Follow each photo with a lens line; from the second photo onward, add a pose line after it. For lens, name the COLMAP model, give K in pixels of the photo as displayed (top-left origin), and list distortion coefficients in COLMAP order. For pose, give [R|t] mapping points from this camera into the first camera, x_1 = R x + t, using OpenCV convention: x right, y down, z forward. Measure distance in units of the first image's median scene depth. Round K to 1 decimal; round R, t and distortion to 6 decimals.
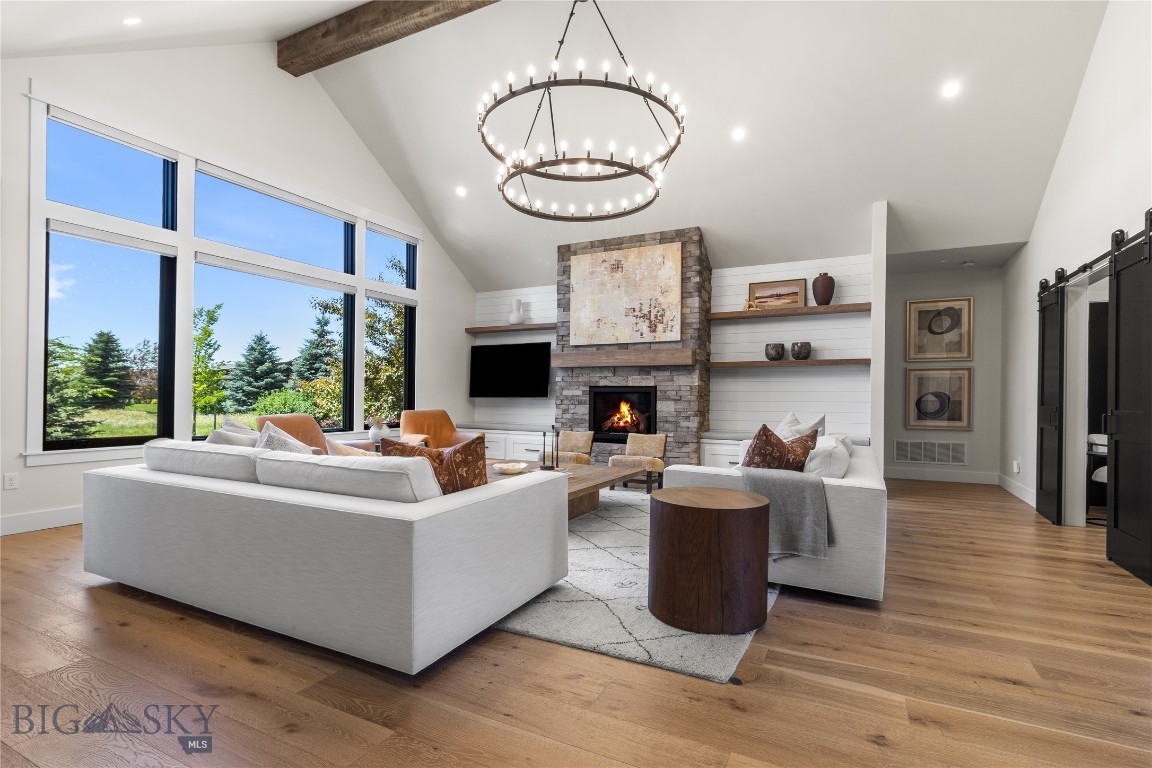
lens RADIAL K [[547.9, 0, 561.3], [0, 547.9, 395.5], [0, 0, 1]] dist [0.000113, -0.000288]
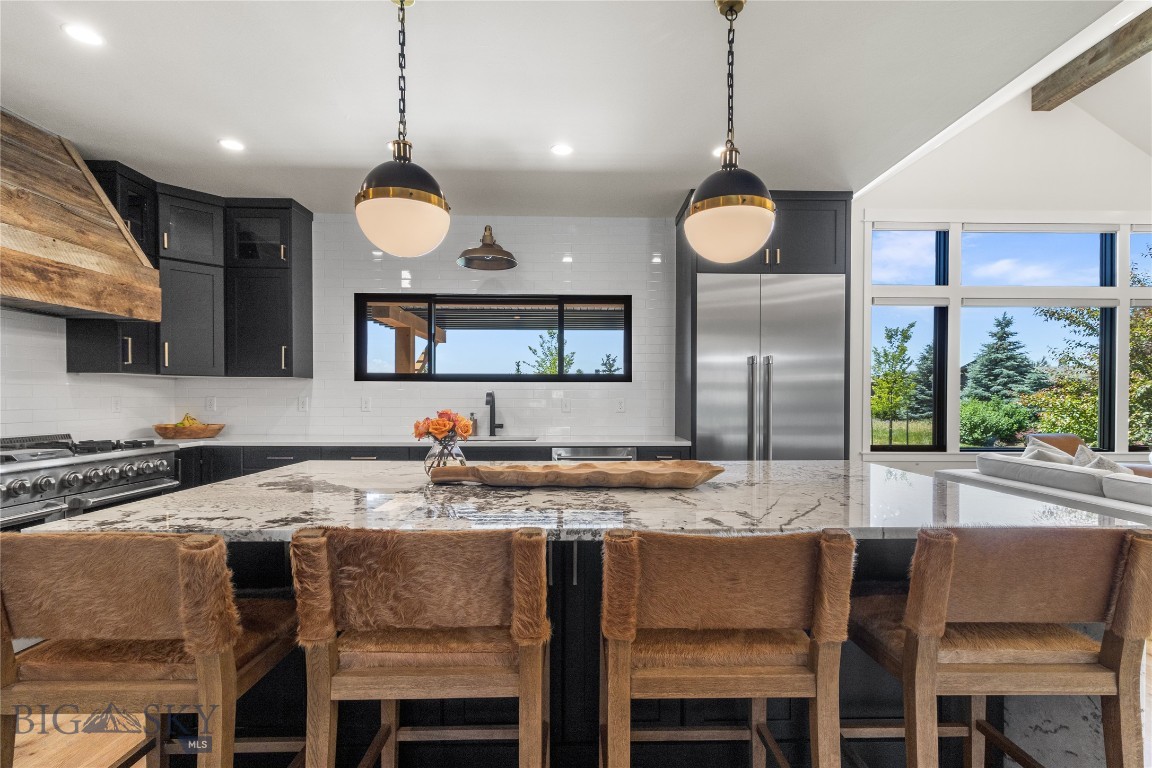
lens RADIAL K [[531.6, 0, 591.2], [0, 531.6, 402.7], [0, 0, 1]] dist [0.000508, 0.000574]
pose [[0.495542, 0.004643, -0.868572, -0.029062], [-0.002094, 0.999989, 0.004151, -0.023238], [0.868582, -0.000239, 0.495546, -0.244180]]
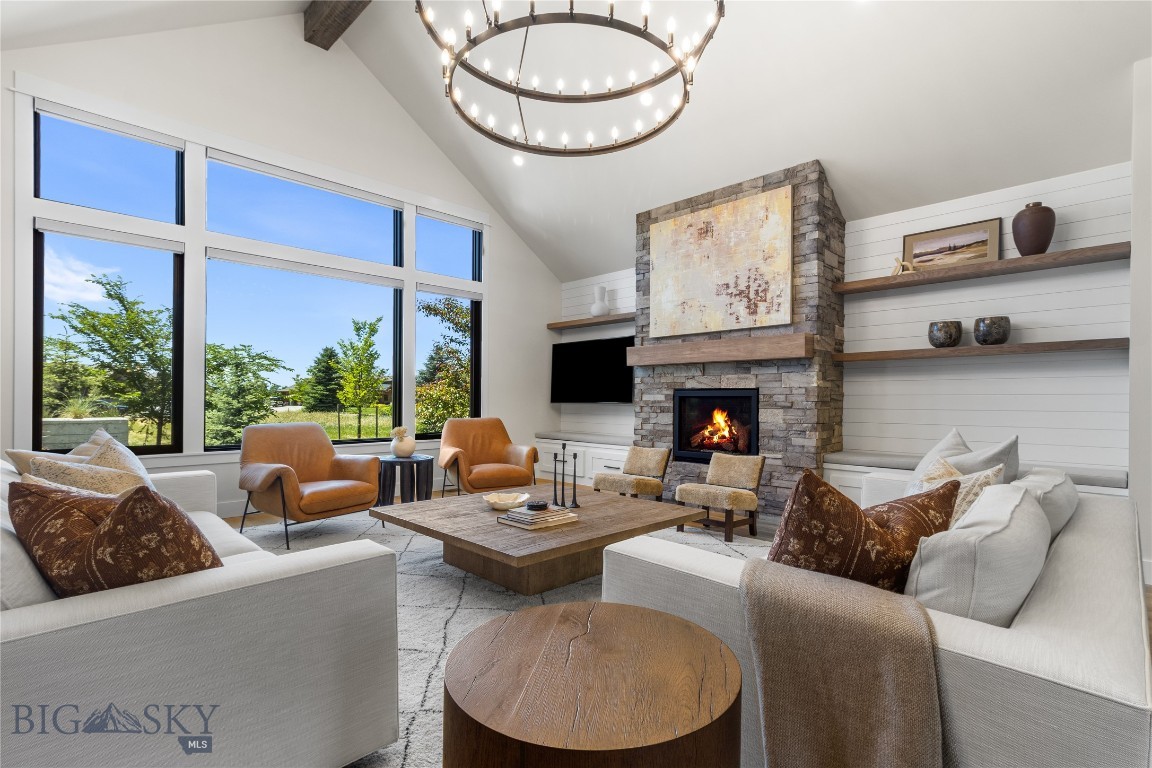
lens RADIAL K [[536.4, 0, 571.4], [0, 536.4, 398.4], [0, 0, 1]] dist [0.003310, 0.000172]
pose [[0.954983, -0.002934, -0.296645, 0.143721], [0.002153, 0.999993, -0.002959, -0.001955], [0.296651, 0.002187, 0.954983, 0.237685]]
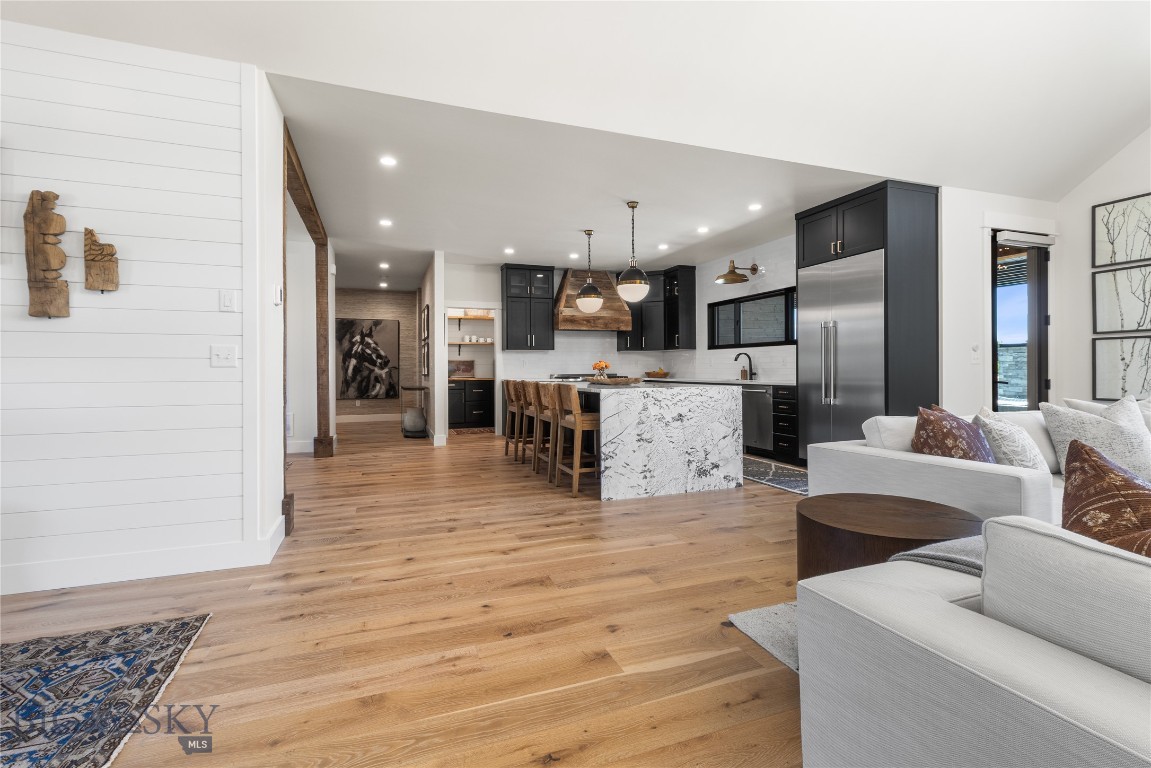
lens RADIAL K [[555.7, 0, 599.9], [0, 555.7, 364.9], [0, 0, 1]] dist [0.000320, -0.000002]
pose [[-0.642399, -0.005176, -0.766353, 0.423584], [0.003150, 0.999951, -0.009394, 0.000050], [0.766364, -0.008449, -0.642351, 0.478145]]
